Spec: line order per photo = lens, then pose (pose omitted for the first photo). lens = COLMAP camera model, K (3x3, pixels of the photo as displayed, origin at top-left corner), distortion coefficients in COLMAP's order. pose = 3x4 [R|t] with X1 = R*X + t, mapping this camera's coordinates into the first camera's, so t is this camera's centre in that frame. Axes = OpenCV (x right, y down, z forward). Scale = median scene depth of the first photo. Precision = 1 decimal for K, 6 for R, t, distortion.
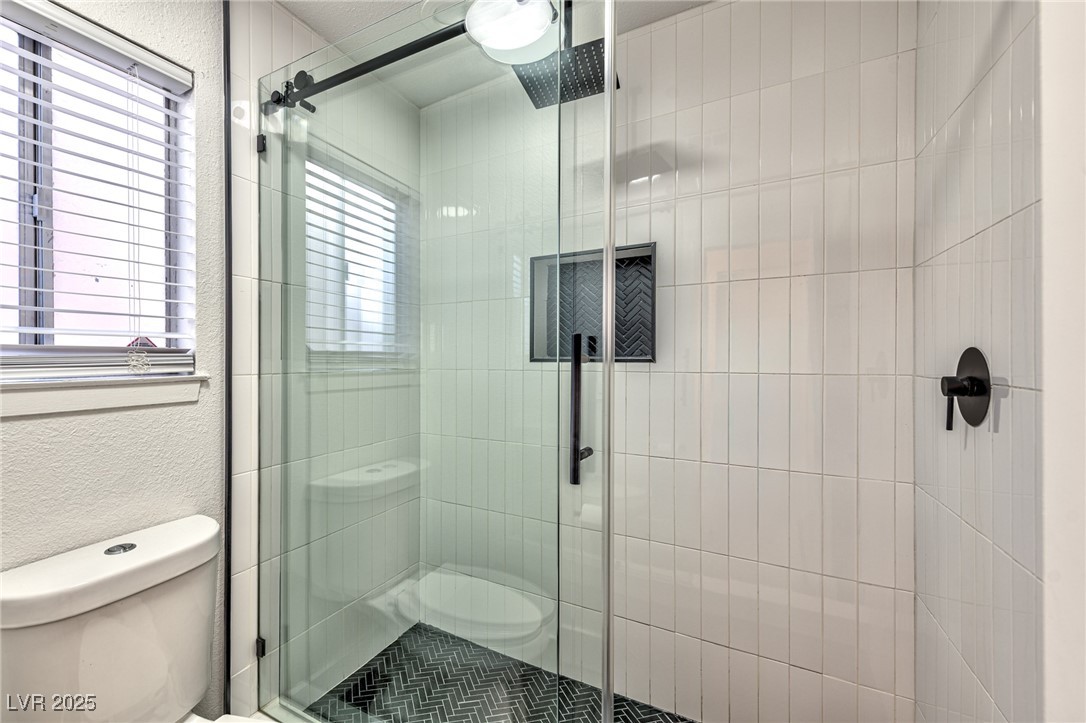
lens RADIAL K [[434.7, 0, 542.1], [0, 434.7, 361.2], [0, 0, 1]] dist [0.002546, -0.001175]
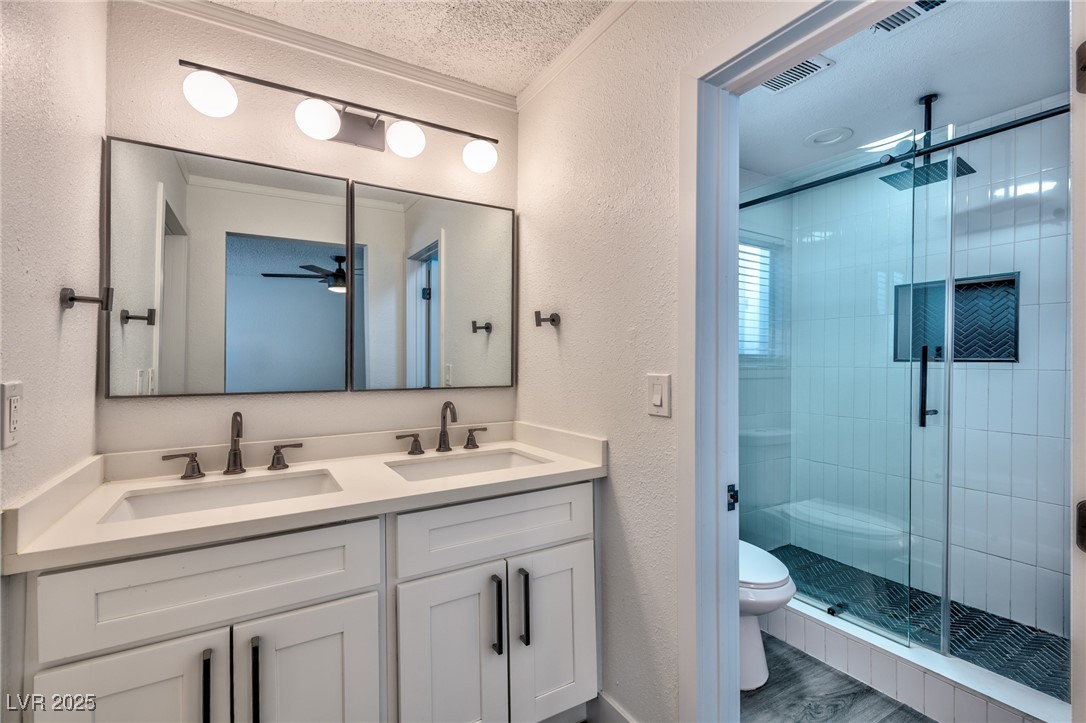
lens RADIAL K [[473.8, 0, 561.3], [0, 473.8, 365.3], [0, 0, 1]] dist [0.008324, 0.000445]
pose [[0.828829, 0.008903, -0.559431, -0.036103], [-0.004641, 0.999948, 0.009037, 0.003689], [0.559482, -0.004894, 0.828828, -0.862437]]
